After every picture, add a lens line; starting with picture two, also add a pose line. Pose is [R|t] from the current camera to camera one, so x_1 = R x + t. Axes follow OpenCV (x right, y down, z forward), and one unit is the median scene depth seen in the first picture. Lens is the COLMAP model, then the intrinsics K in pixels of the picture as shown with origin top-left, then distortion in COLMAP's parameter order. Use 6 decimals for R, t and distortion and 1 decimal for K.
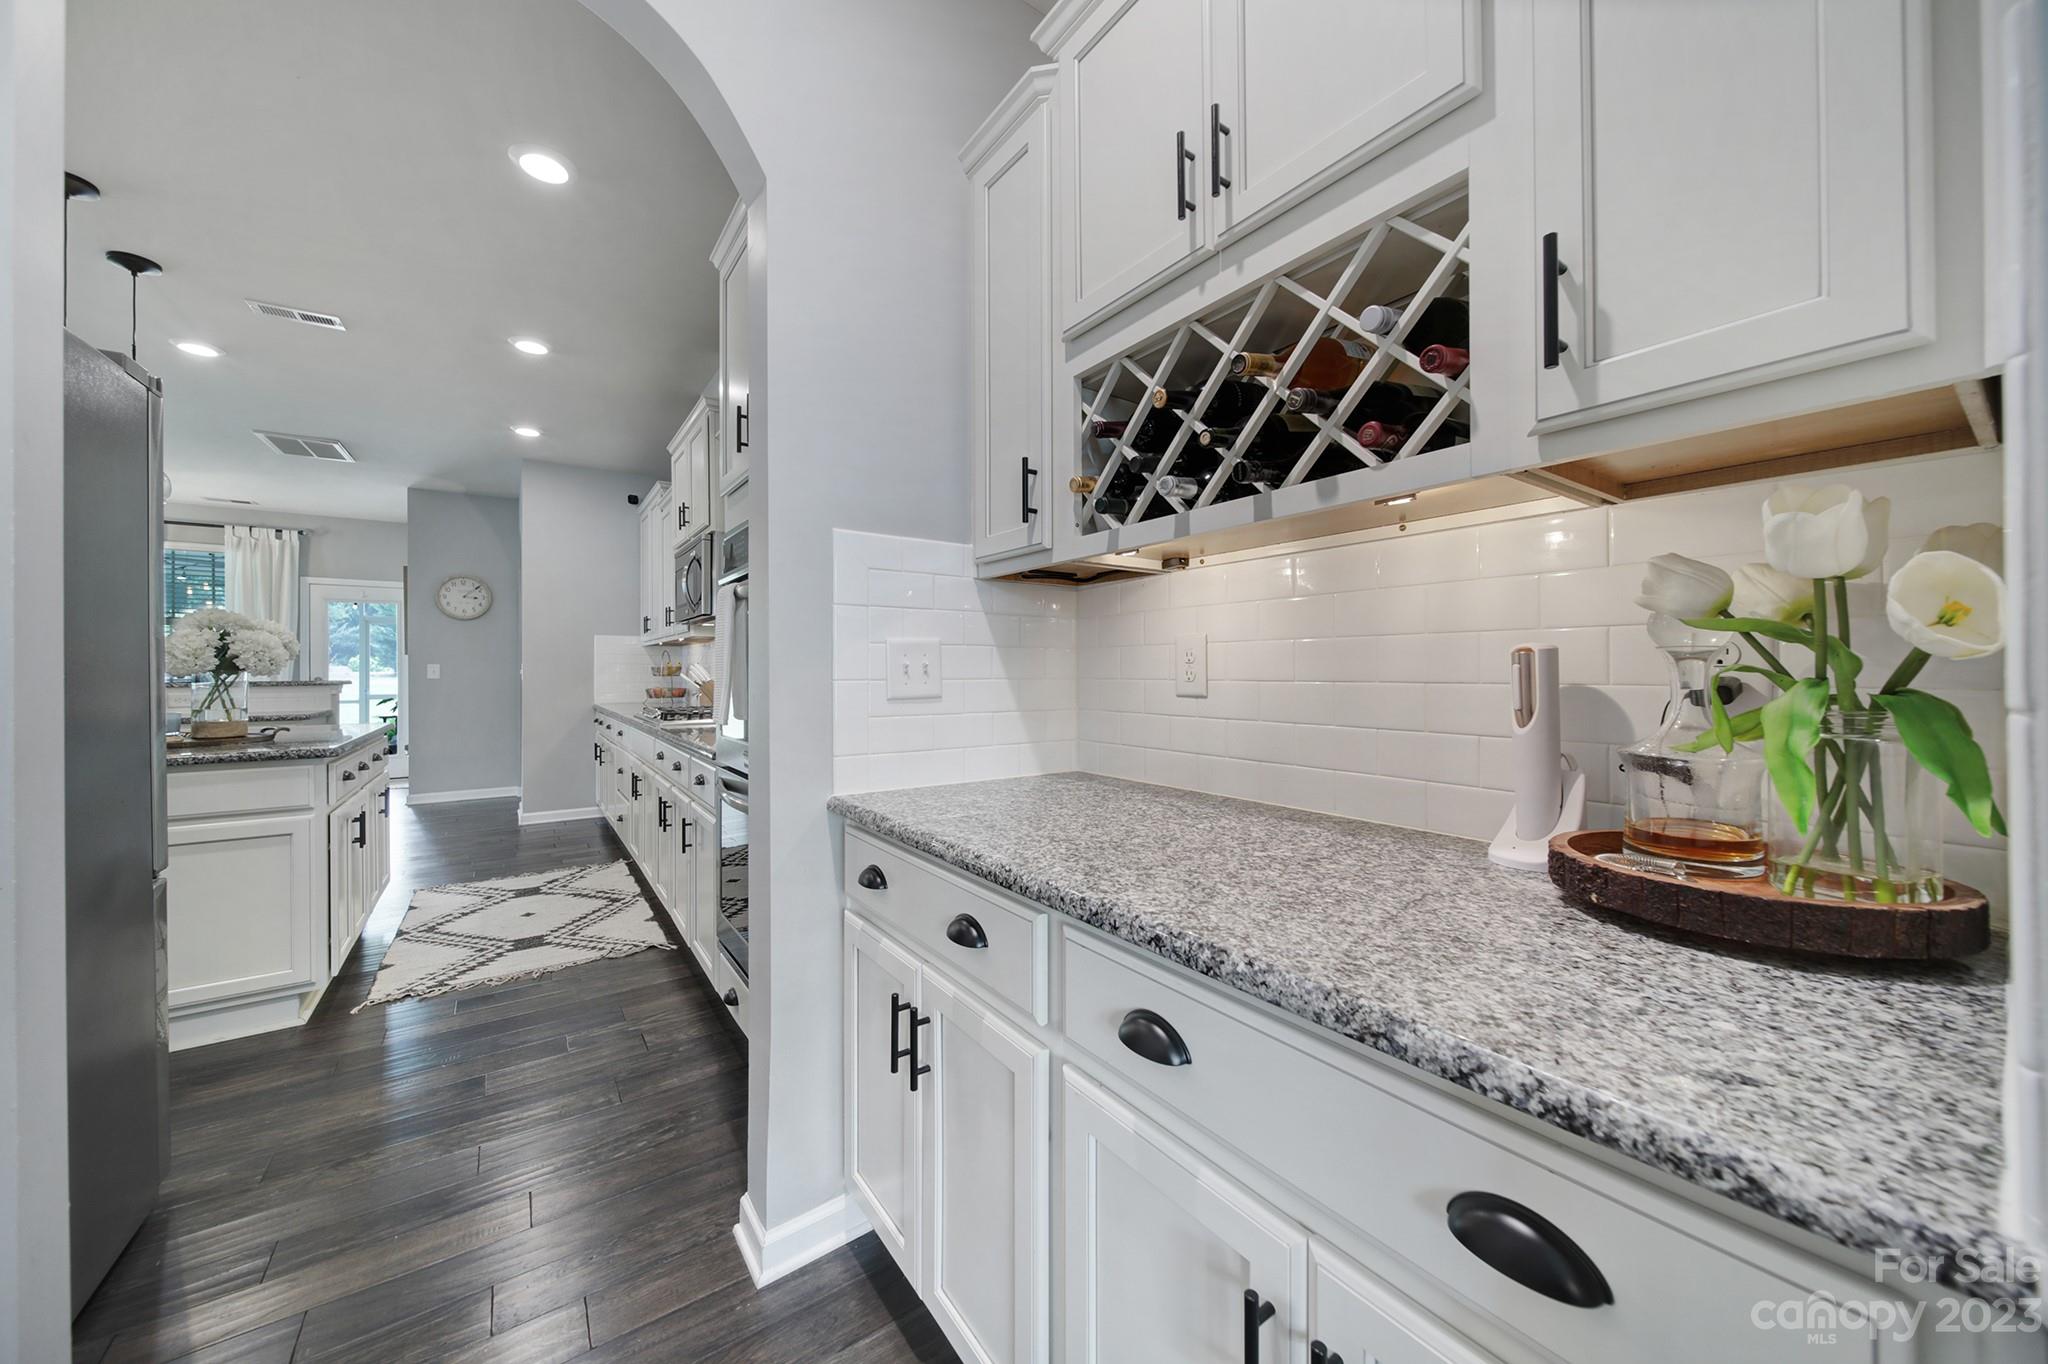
lens RADIAL K [[726.6, 0, 1024.2], [0, 726.6, 665.2], [0, 0, 1]] dist [-0.000551, -0.000009]
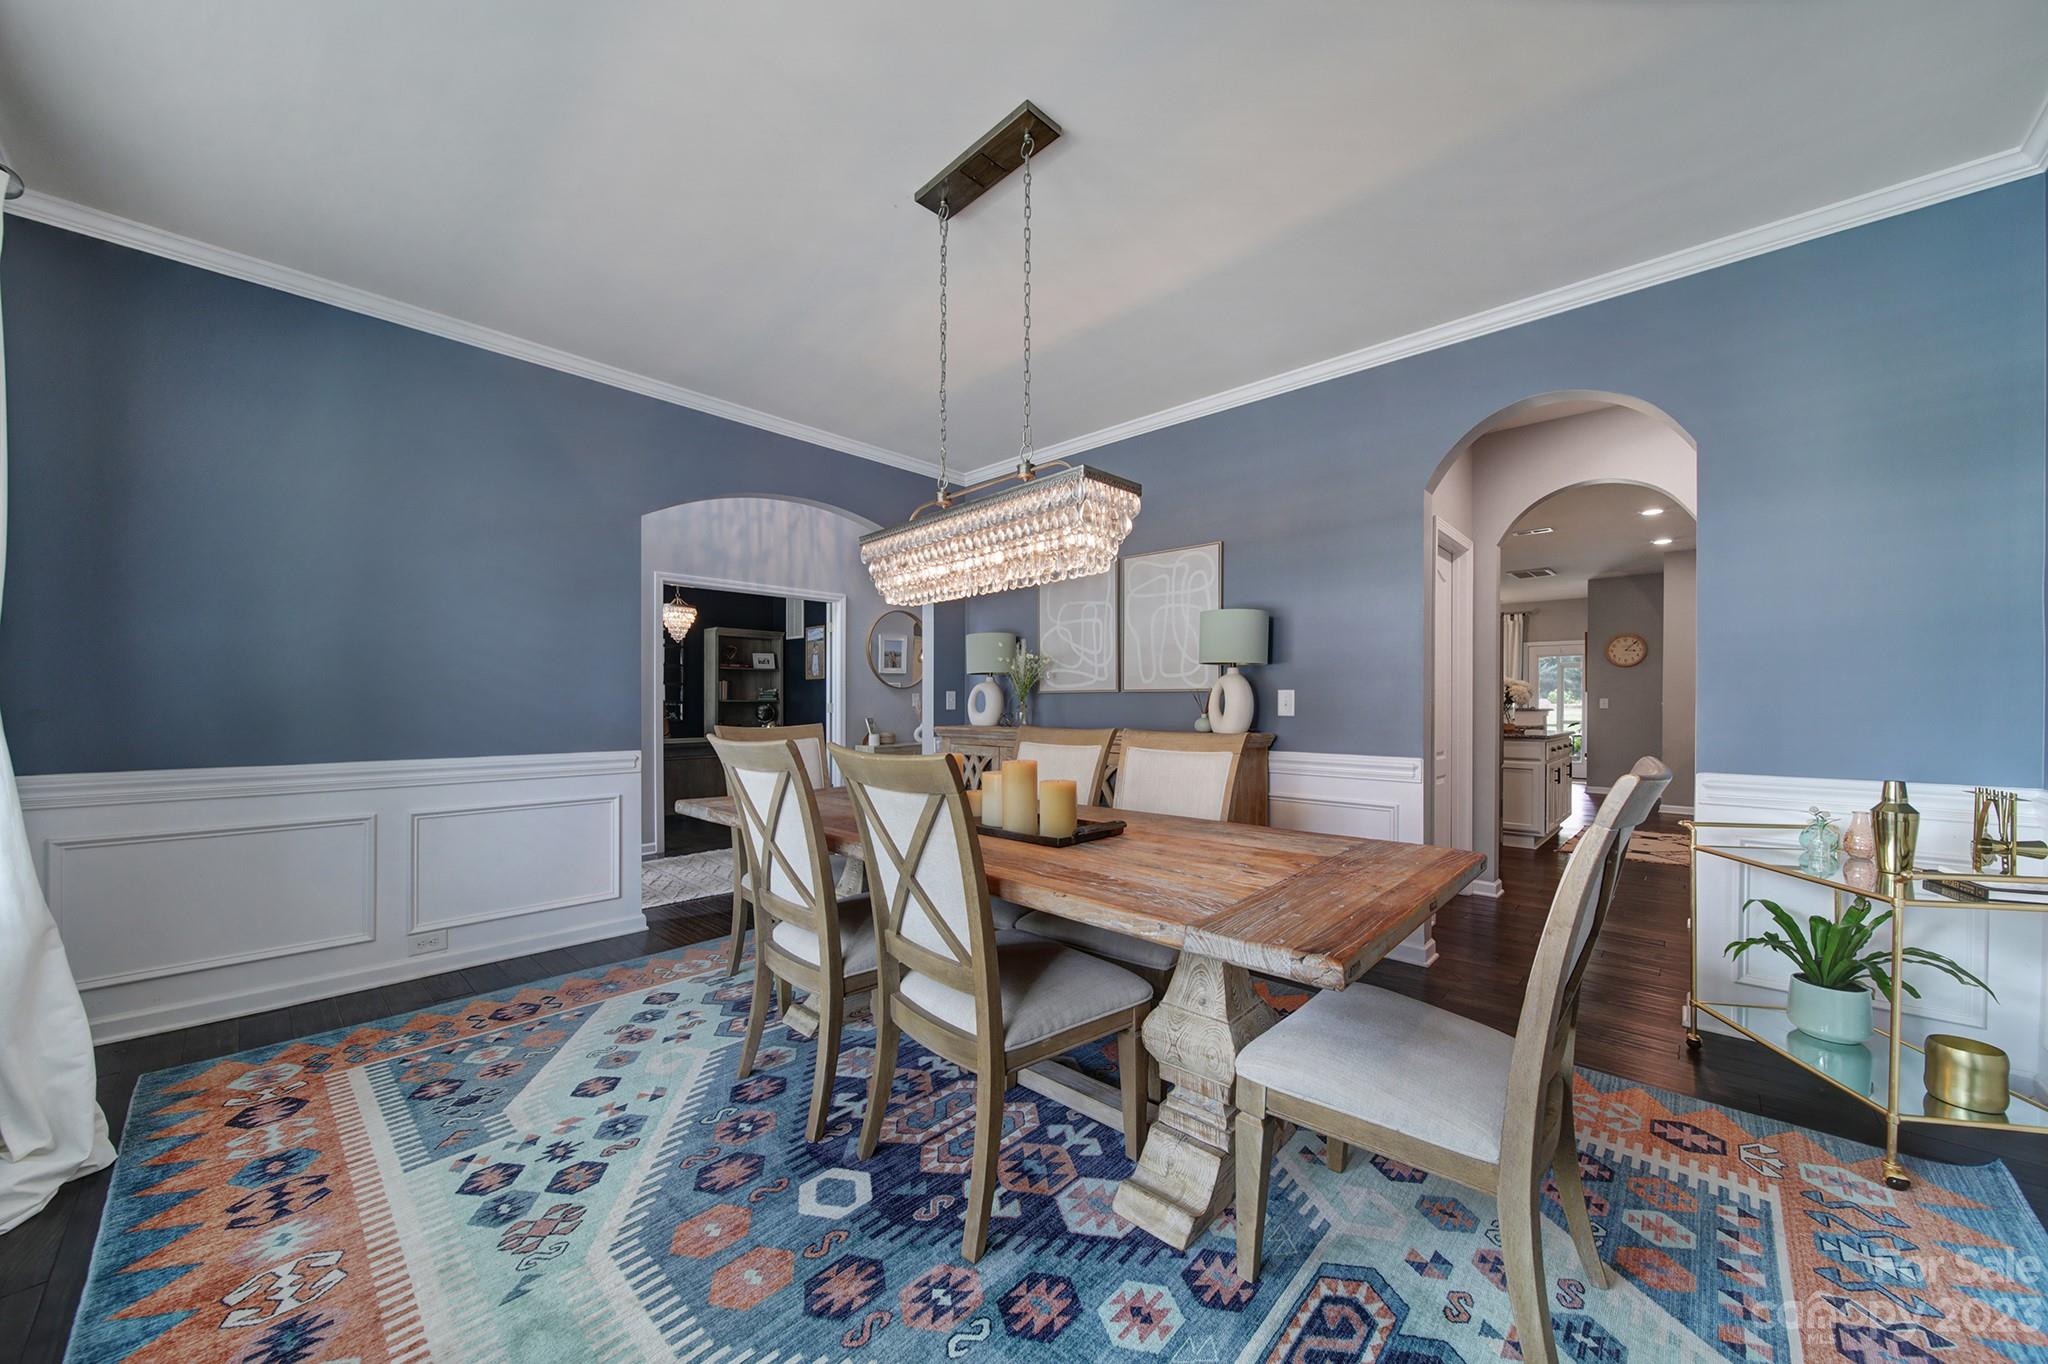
lens RADIAL K [[742.6, 0, 1025.2], [0, 742.6, 710.5], [0, 0, 1]] dist [0.000016, -0.000001]
pose [[0.207559, 0.016750, -0.978079, 0.378011], [0.002340, 0.999842, 0.017619, -0.005698], [0.978220, -0.005946, 0.207487, -0.416759]]
